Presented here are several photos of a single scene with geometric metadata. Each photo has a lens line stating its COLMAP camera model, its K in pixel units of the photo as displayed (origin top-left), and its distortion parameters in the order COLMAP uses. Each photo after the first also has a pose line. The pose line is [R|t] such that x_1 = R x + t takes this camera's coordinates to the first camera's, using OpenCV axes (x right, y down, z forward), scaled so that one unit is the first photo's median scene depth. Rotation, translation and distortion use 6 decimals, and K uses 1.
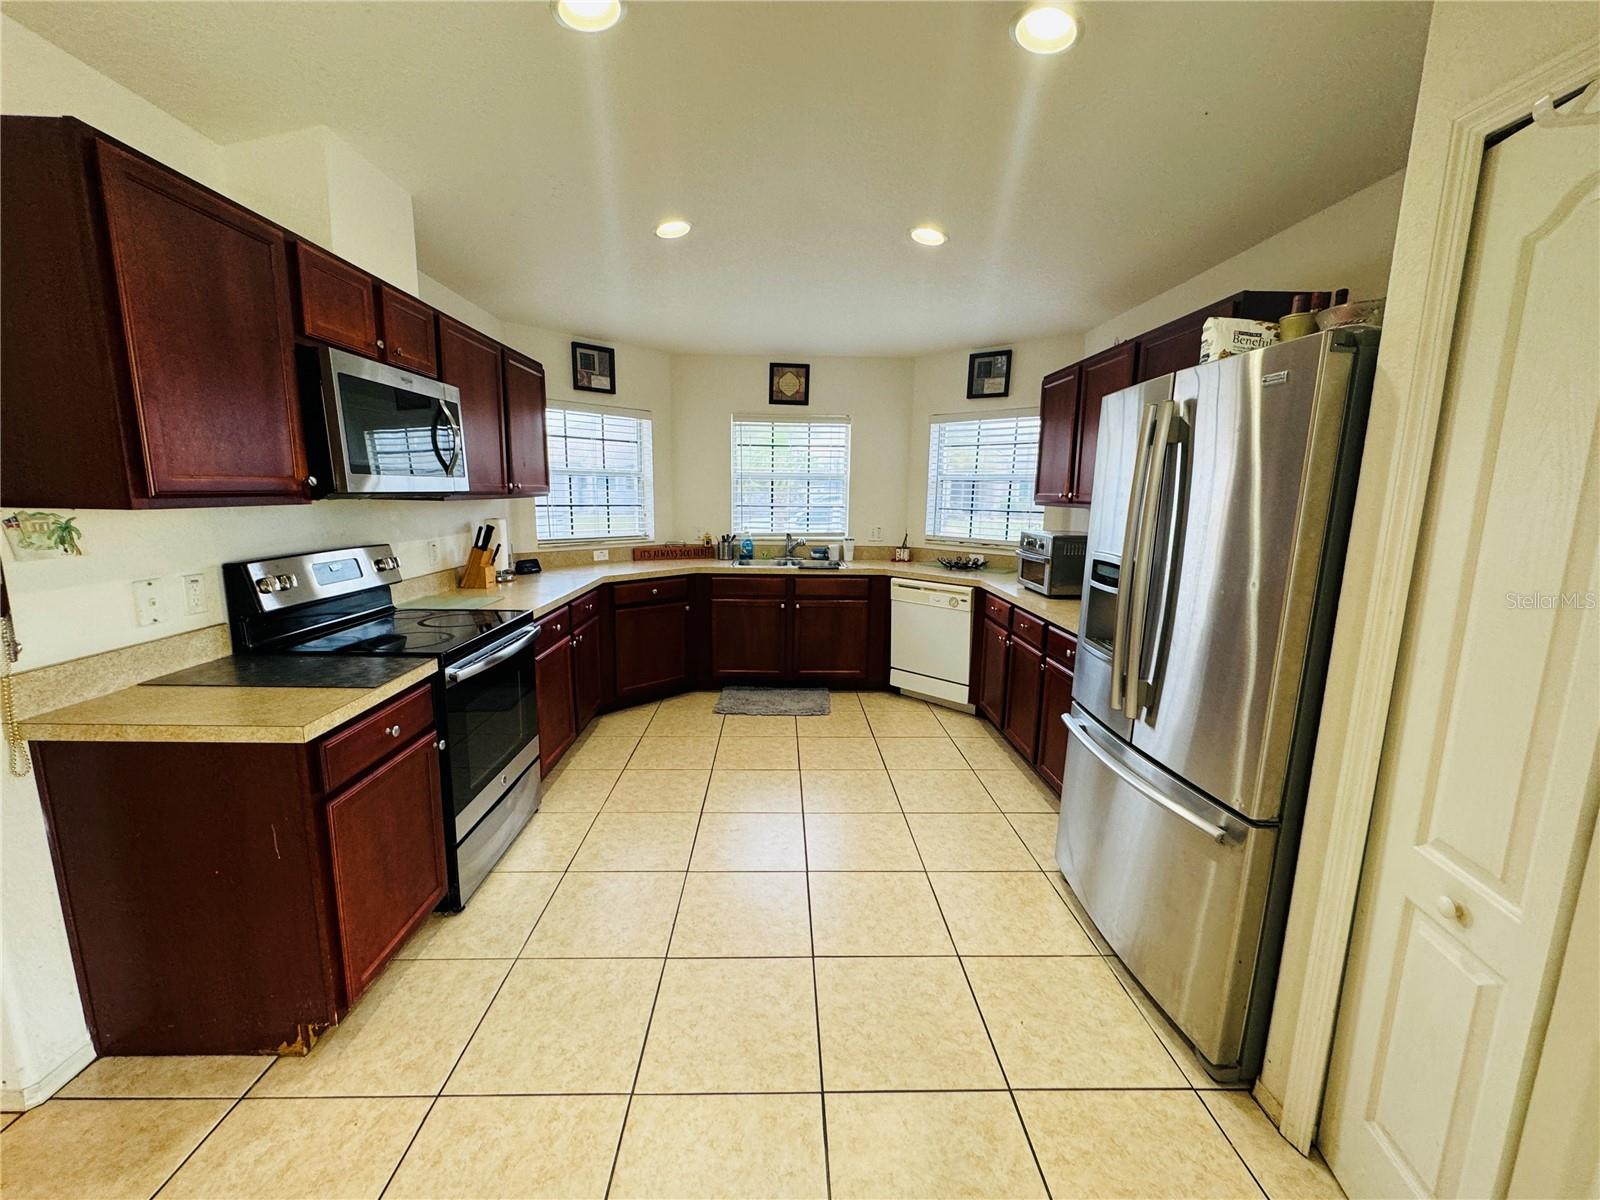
lens RADIAL K [[639.2, 0, 793.6], [0, 639.2, 596.2], [0, 0, 1]] dist [-0.001691, -0.000294]
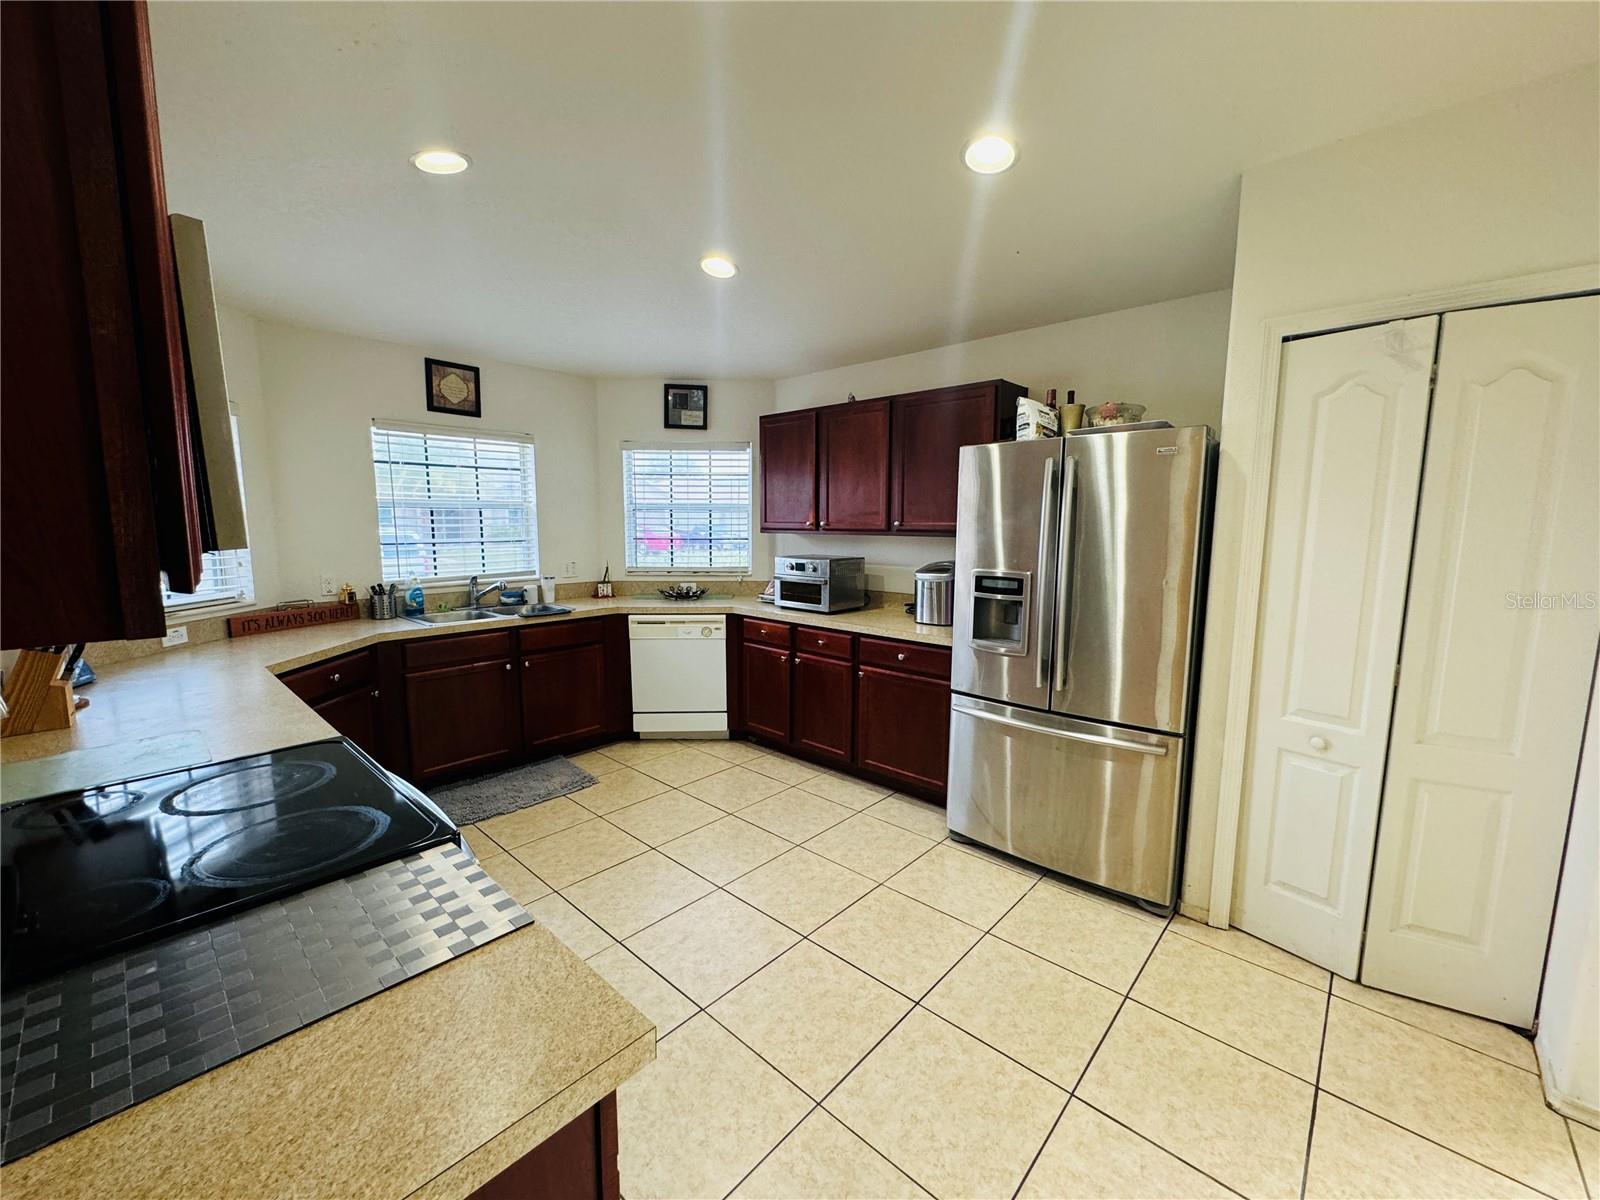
lens RADIAL K [[639.2, 0, 802.4], [0, 639.2, 599.0], [0, 0, 1]] dist [-0.001691, -0.000294]
pose [[0.695981, -0.100648, 0.710971, -0.320317], [0.124847, 0.992009, 0.018219, -0.037493], [-0.707123, 0.076082, 0.702985, 0.174676]]
